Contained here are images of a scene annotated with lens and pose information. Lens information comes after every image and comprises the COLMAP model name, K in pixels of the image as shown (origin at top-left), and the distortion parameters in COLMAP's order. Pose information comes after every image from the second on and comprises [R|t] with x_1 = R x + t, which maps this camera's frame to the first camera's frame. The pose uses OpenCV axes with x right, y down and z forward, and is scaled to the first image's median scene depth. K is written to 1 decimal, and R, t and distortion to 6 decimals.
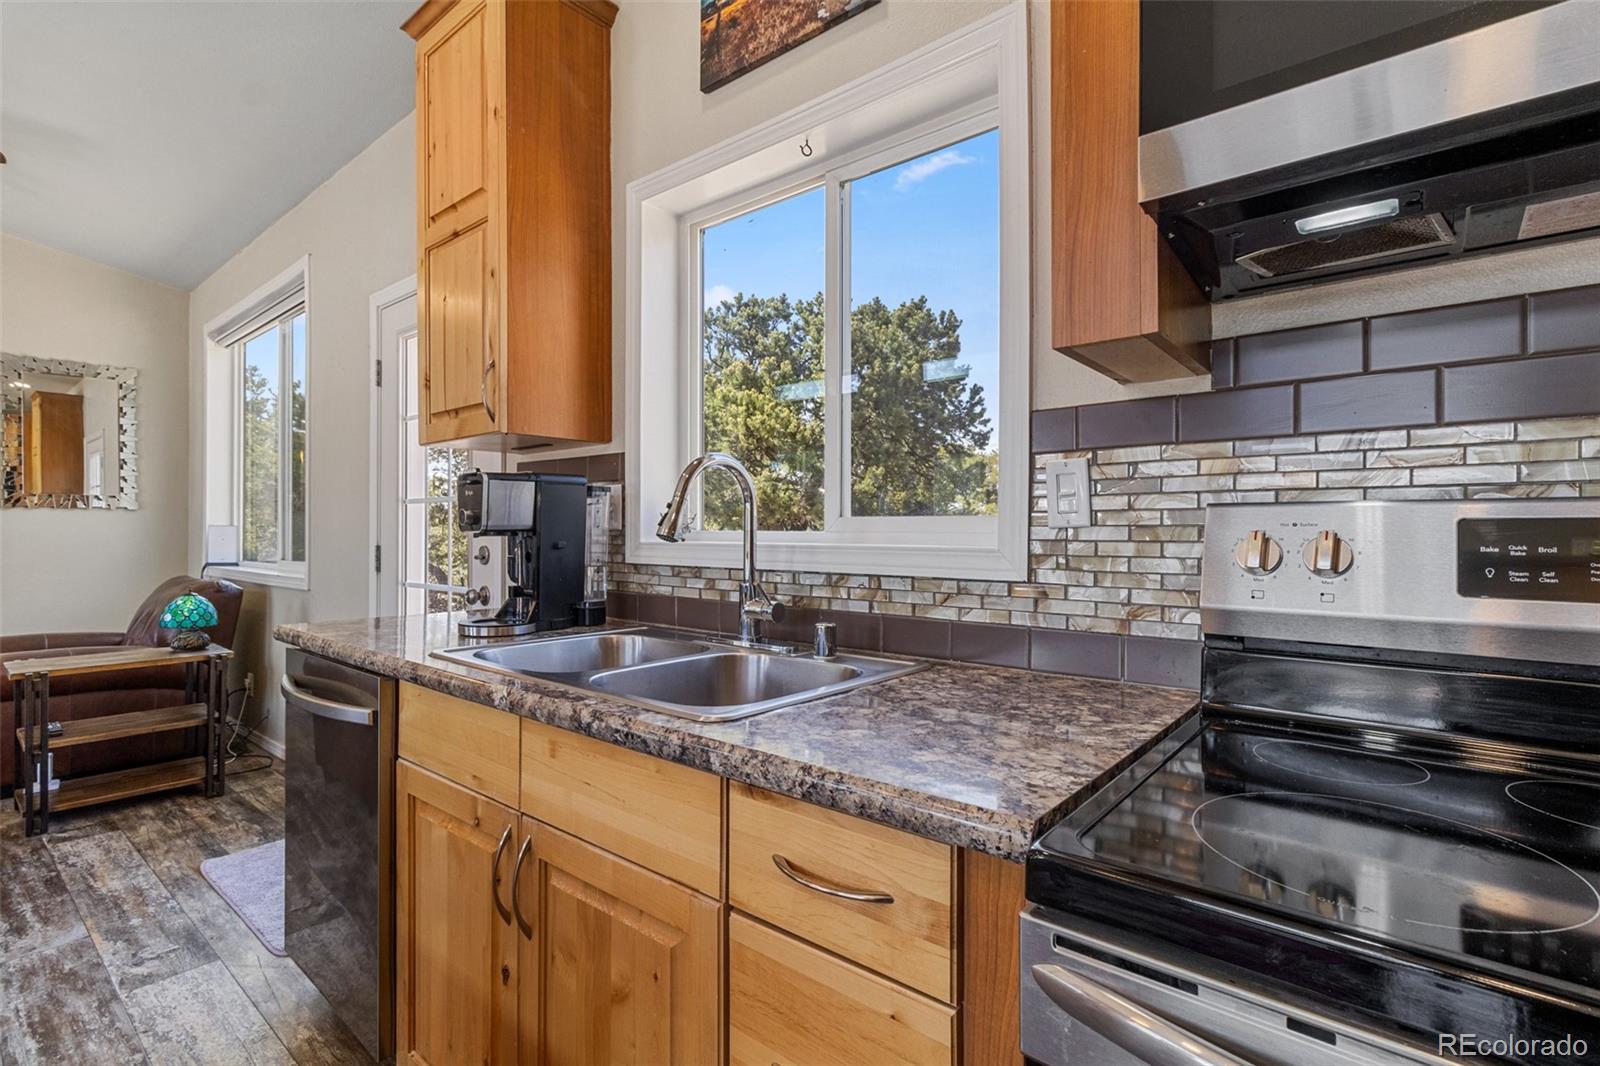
lens RADIAL K [[753.6, 0, 802.7], [0, 753.6, 526.5], [0, 0, 1]] dist [0.002188, 0.002019]
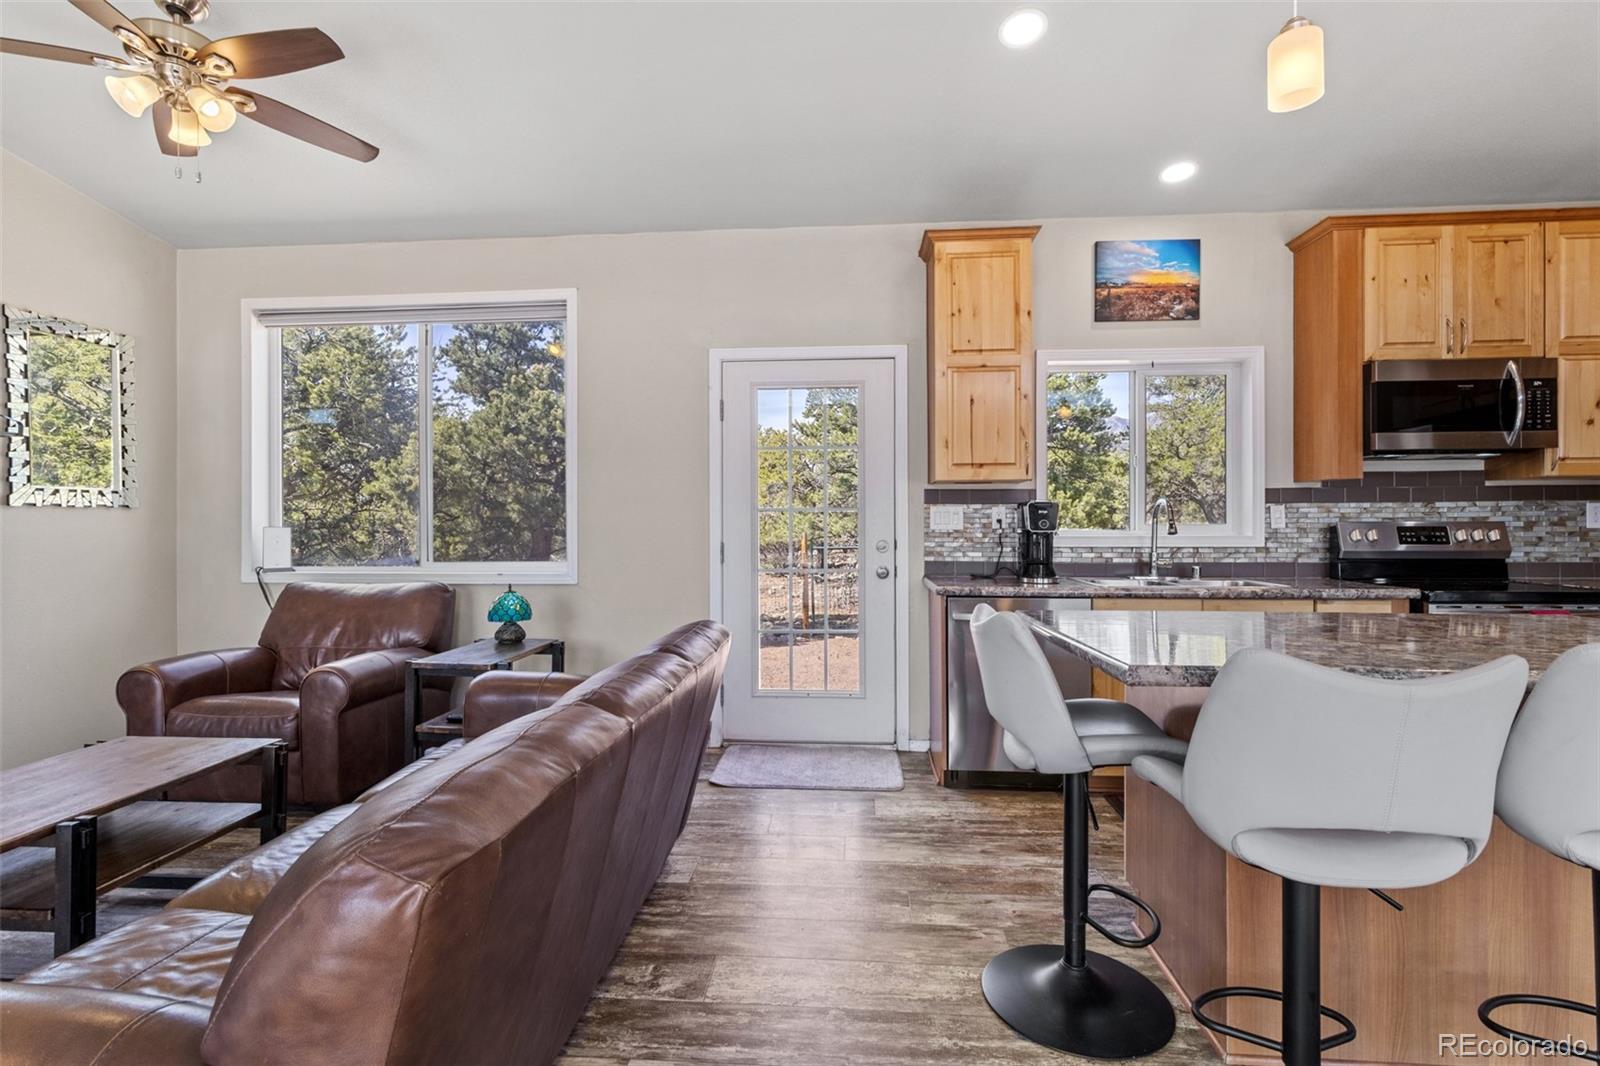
lens RADIAL K [[753.6, 0, 796.6], [0, 753.6, 529.3], [0, 0, 1]] dist [0.002188, 0.002019]
pose [[0.808116, 0.001861, 0.589020, -2.987194], [-0.000133, 0.999996, -0.002976, 0.014430], [-0.589023, 0.002327, 0.808113, -0.300814]]
